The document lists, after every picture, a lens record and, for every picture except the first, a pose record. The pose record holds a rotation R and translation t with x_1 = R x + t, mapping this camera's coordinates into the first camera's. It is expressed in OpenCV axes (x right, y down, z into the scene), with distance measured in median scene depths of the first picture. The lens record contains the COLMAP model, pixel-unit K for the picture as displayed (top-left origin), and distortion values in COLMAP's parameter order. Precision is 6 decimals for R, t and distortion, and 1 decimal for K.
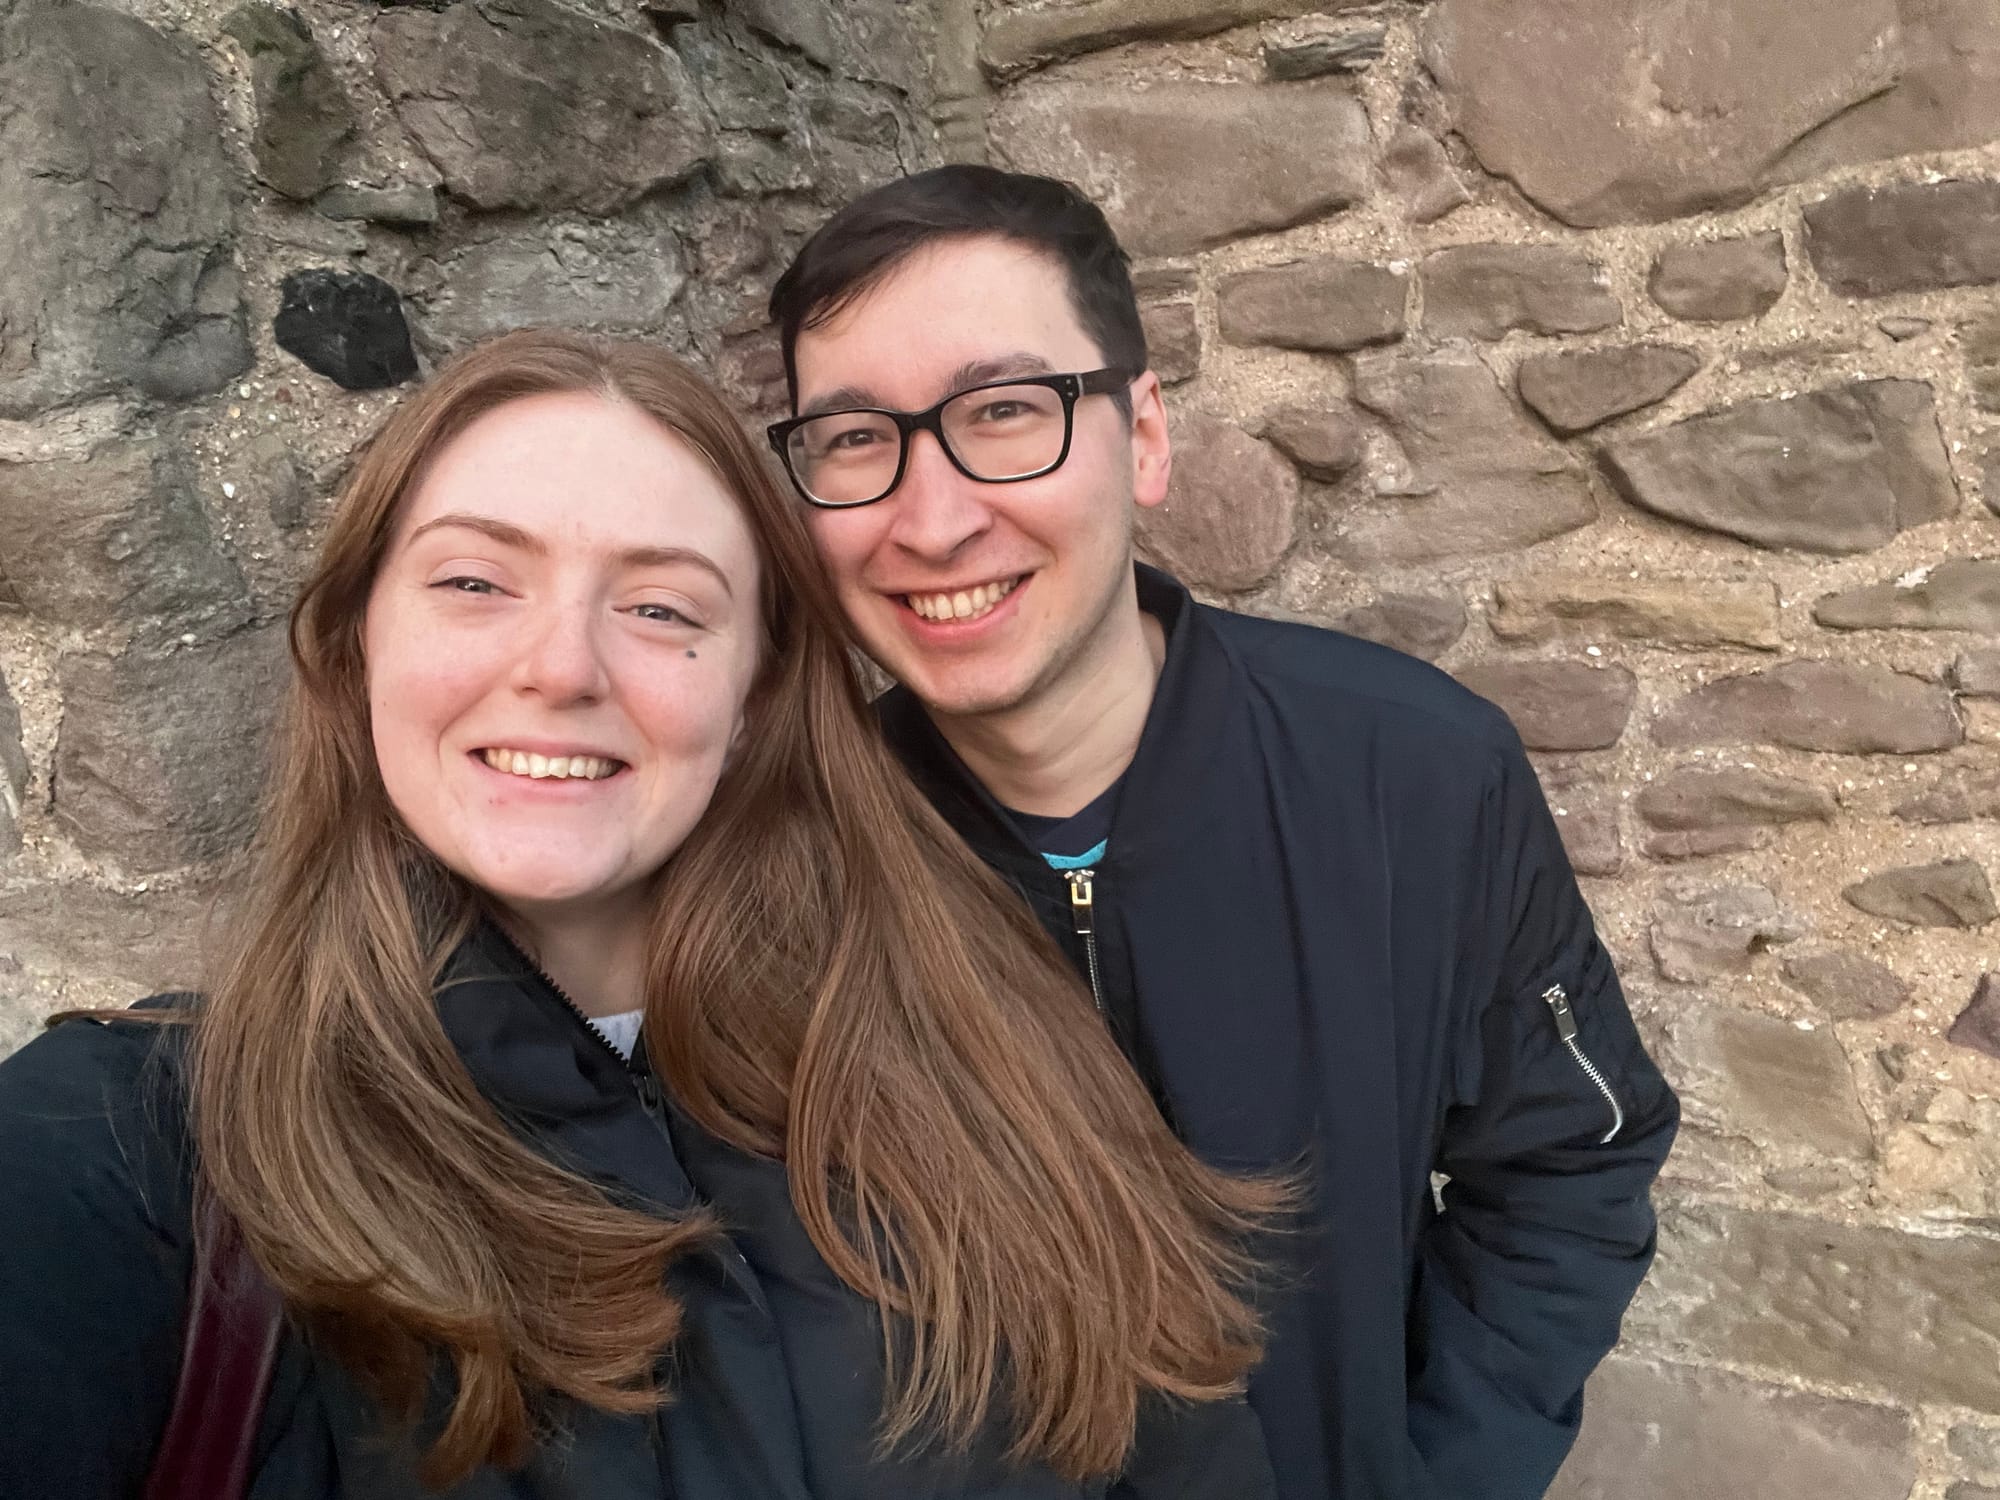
lens RADIAL K [[1294.8, 0, 1000.0], [0, 1294.8, 750.0], [0, 0, 1]] dist [0.024523, -0.030749]
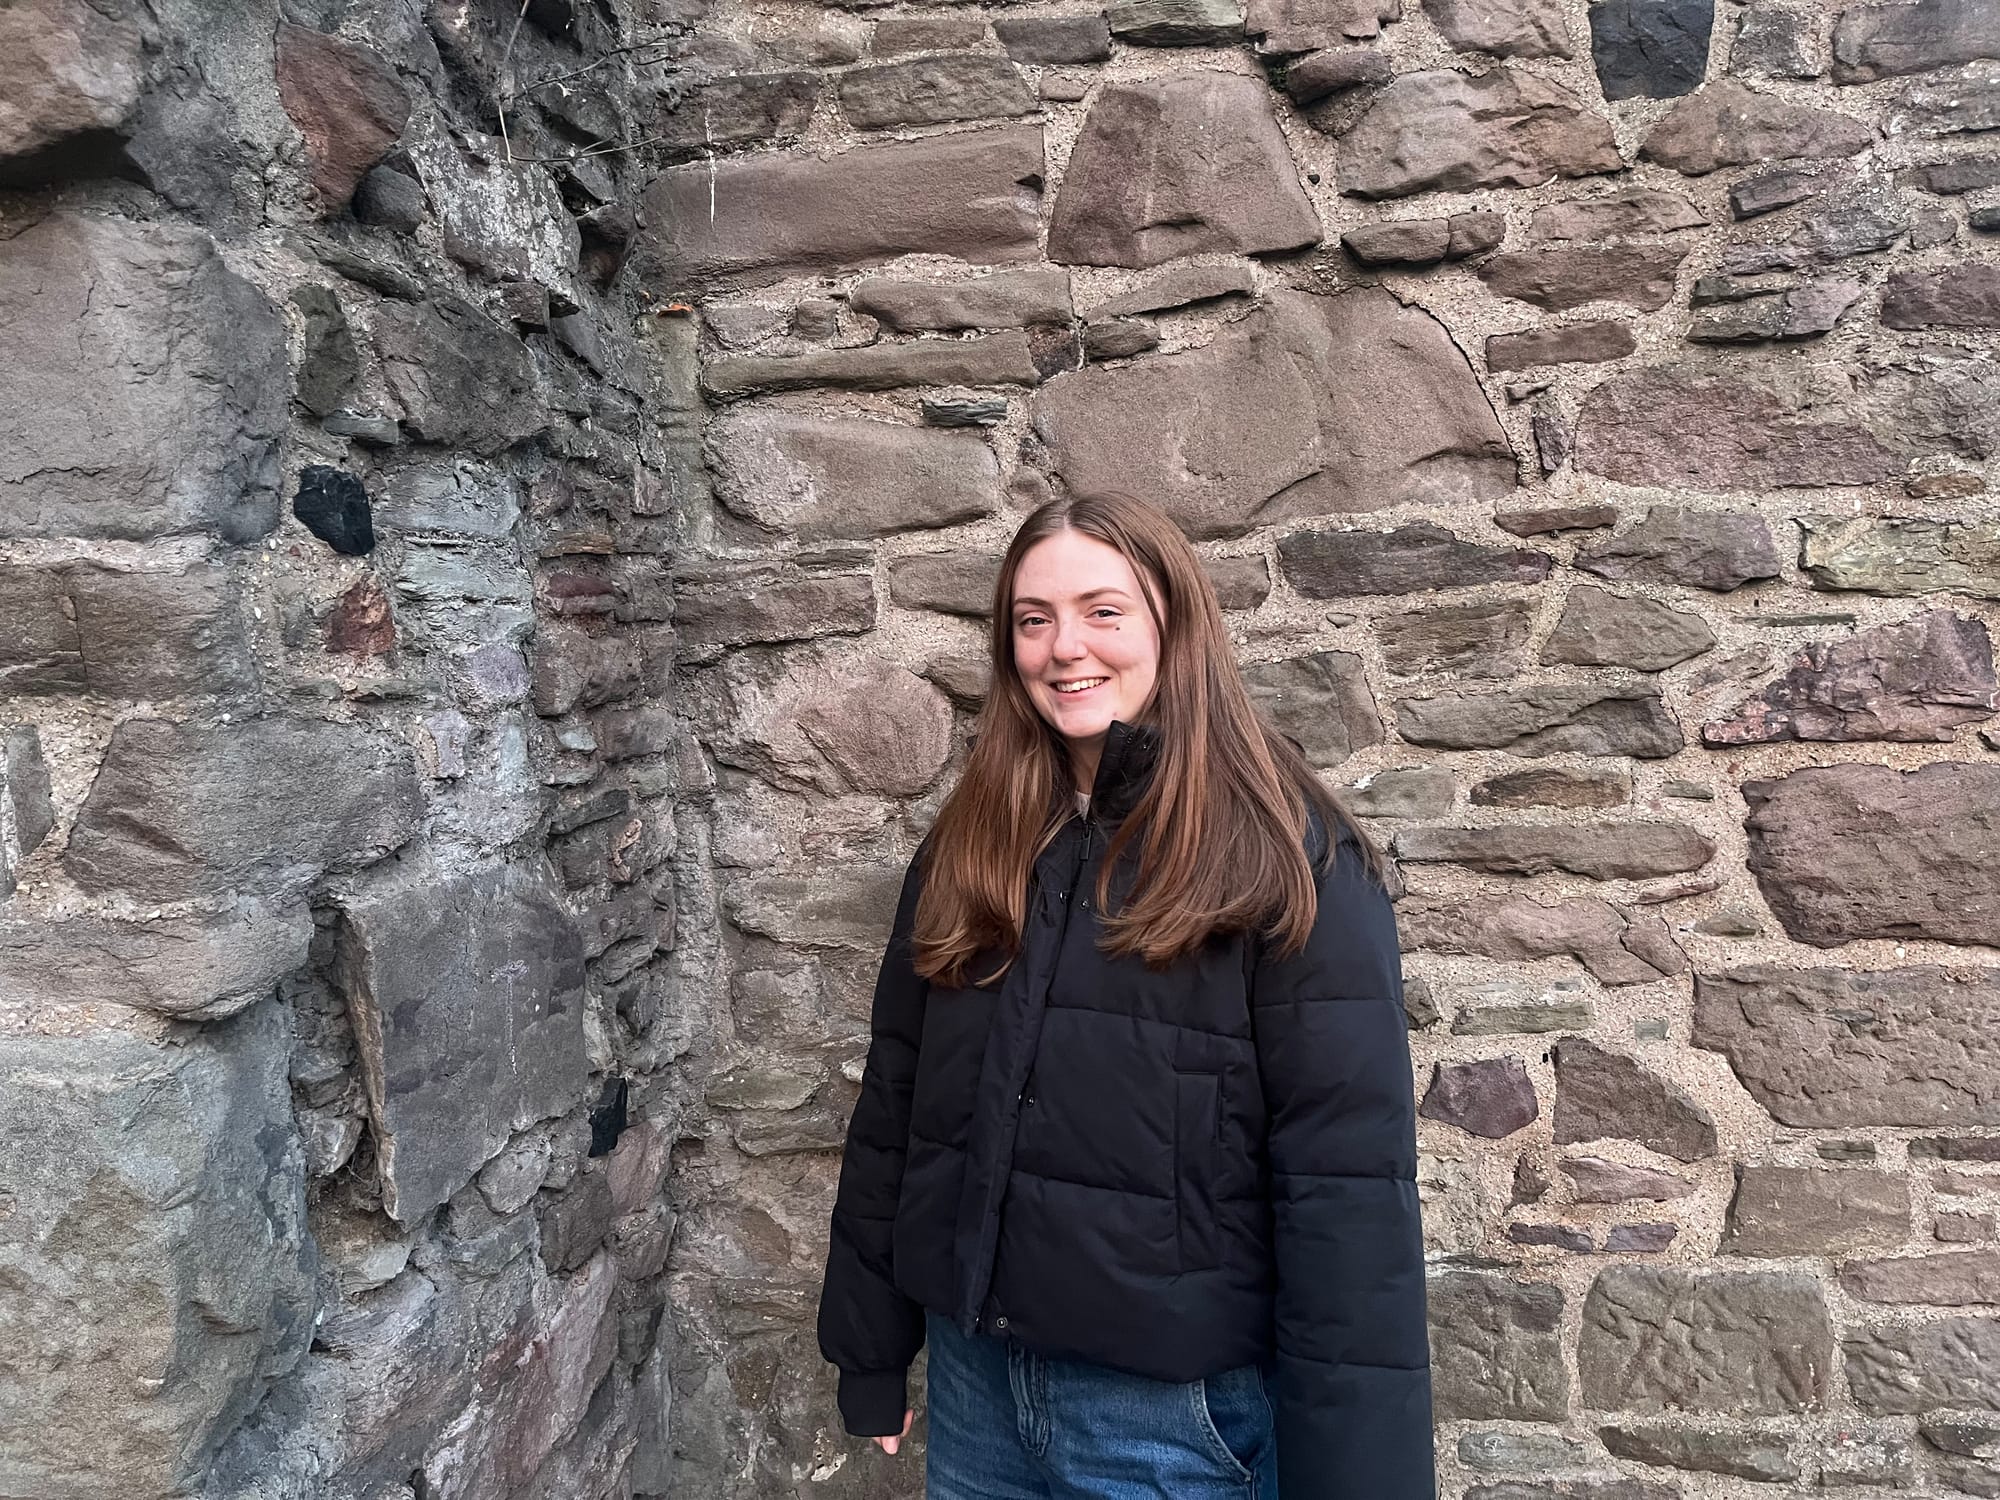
lens RADIAL K [[1294.8, 0, 1000.0], [0, 1294.8, 750.0], [0, 0, 1]] dist [0.024523, -0.030749]
pose [[0.944827, 0.033430, 0.325860, -0.203992], [0.042857, 0.973613, -0.224147, 0.172265], [-0.324754, 0.225745, 0.918463, -0.274696]]
